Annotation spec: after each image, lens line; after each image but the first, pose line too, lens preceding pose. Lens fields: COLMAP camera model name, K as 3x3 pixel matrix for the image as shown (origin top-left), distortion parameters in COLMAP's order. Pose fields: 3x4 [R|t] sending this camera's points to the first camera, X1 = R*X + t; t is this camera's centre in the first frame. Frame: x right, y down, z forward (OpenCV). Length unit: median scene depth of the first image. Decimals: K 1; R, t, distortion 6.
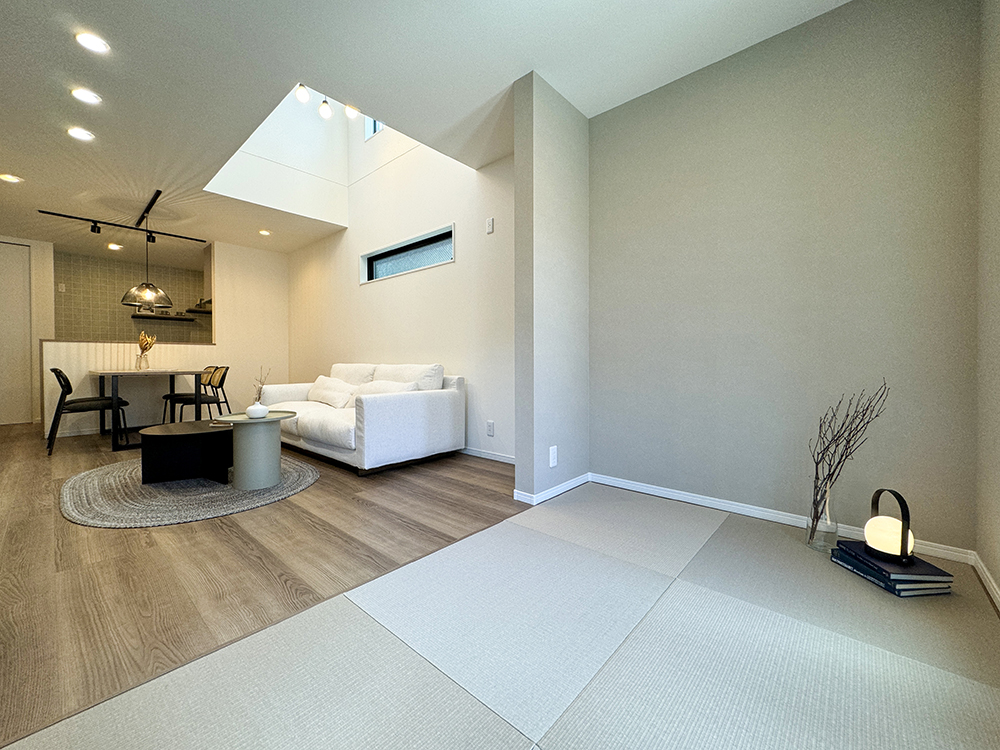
lens RADIAL K [[402.8, 0, 504.2], [0, 402.8, 364.7], [0, 0, 1]] dist [-0.006246, 0.000250]
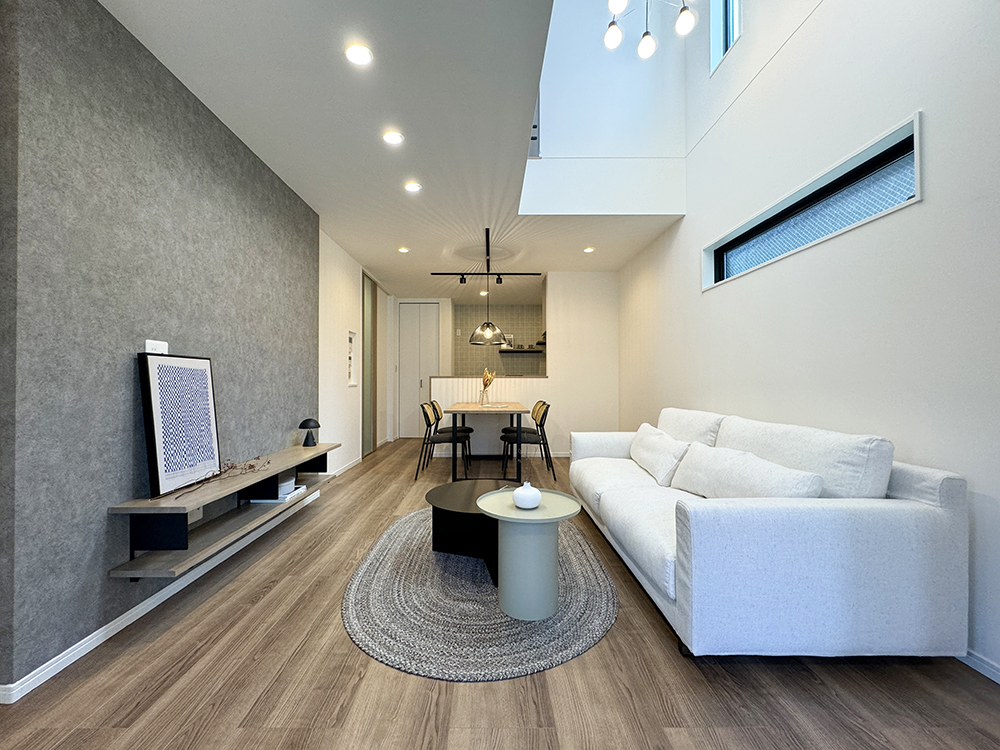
lens RADIAL K [[402.8, 0, 491.4], [0, 402.8, 378.4], [0, 0, 1]] dist [-0.006246, 0.000250]
pose [[0.657138, 0.000160, -0.753770, -0.090757], [-0.009163, 0.999928, -0.007776, -0.049344], [0.753715, 0.012016, 0.657092, 0.320431]]
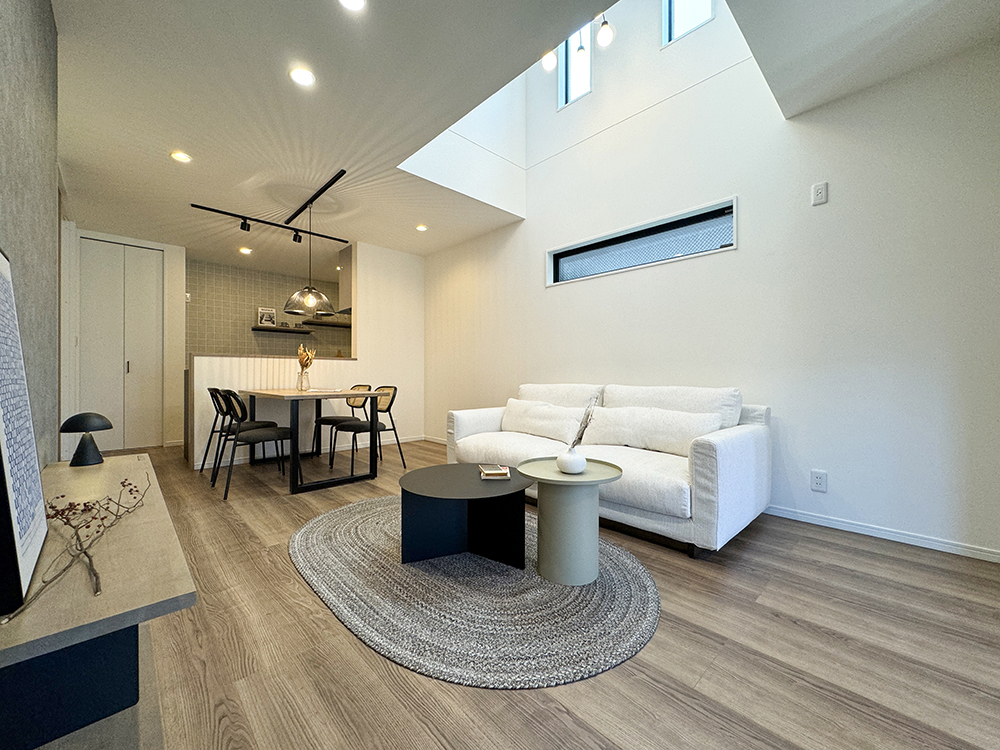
lens RADIAL K [[402.8, 0, 496.9], [0, 402.8, 374.0], [0, 0, 1]] dist [-0.006246, 0.000250]
pose [[0.995731, 0.004736, -0.092176, -0.428684], [-0.005767, 0.999924, -0.010923, -0.014222], [0.092117, 0.011408, 0.995683, 0.203006]]
